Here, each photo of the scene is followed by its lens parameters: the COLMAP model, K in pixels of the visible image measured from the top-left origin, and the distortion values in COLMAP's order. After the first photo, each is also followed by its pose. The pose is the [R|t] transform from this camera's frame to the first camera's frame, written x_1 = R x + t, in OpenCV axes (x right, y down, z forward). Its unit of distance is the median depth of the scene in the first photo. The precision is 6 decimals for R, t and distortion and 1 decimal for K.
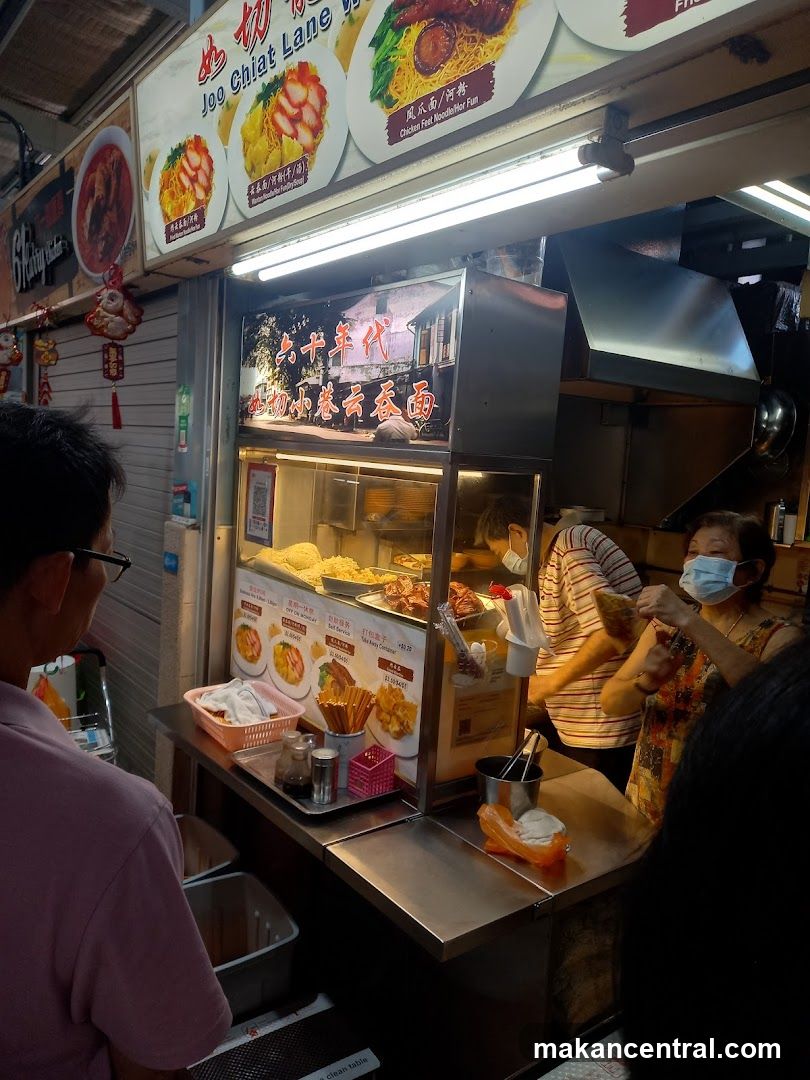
lens RADIAL K [[778.1, 0, 411.1], [0, 778.1, 541.7], [0, 0, 1]] dist [0.079438, -0.084969]
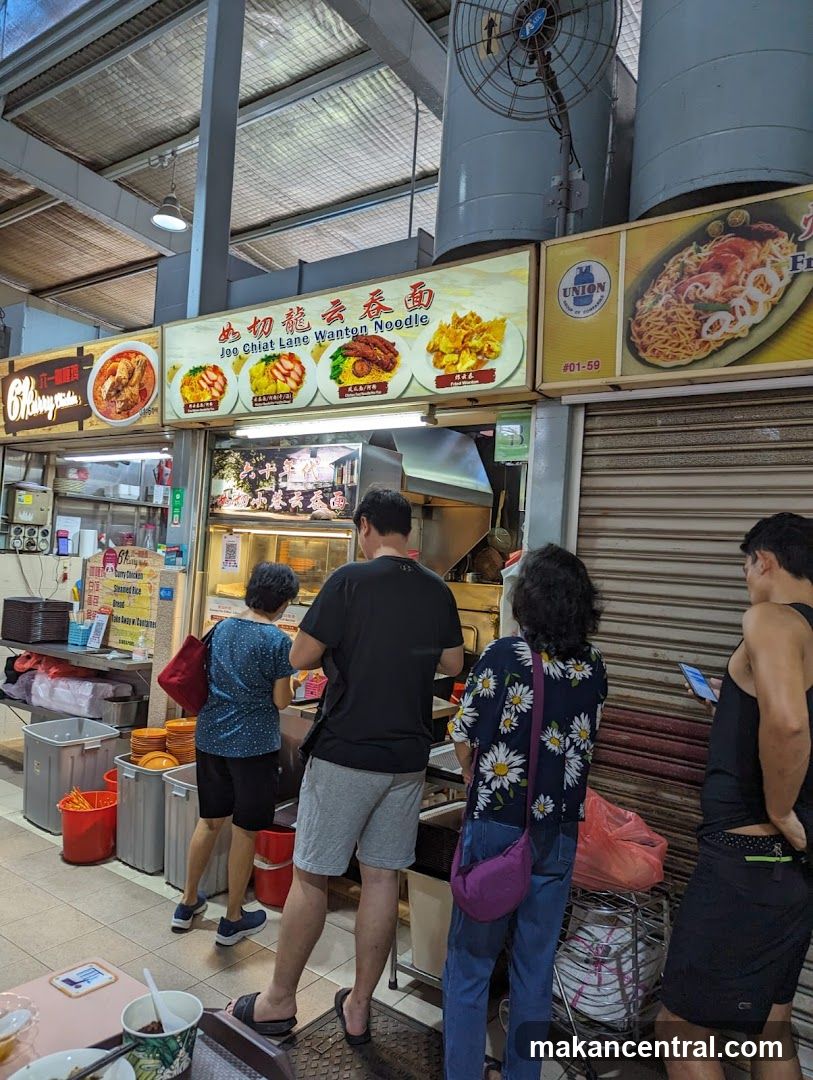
lens RADIAL K [[744.2, 0, 403.6], [0, 744.2, 538.7], [0, 0, 1]] dist [0.053881, -0.015444]
pose [[0.964668, 0.006435, 0.263391, -0.310298], [0.026575, 0.992227, -0.121573, 0.151242], [-0.262126, 0.124277, 0.956998, -0.850062]]
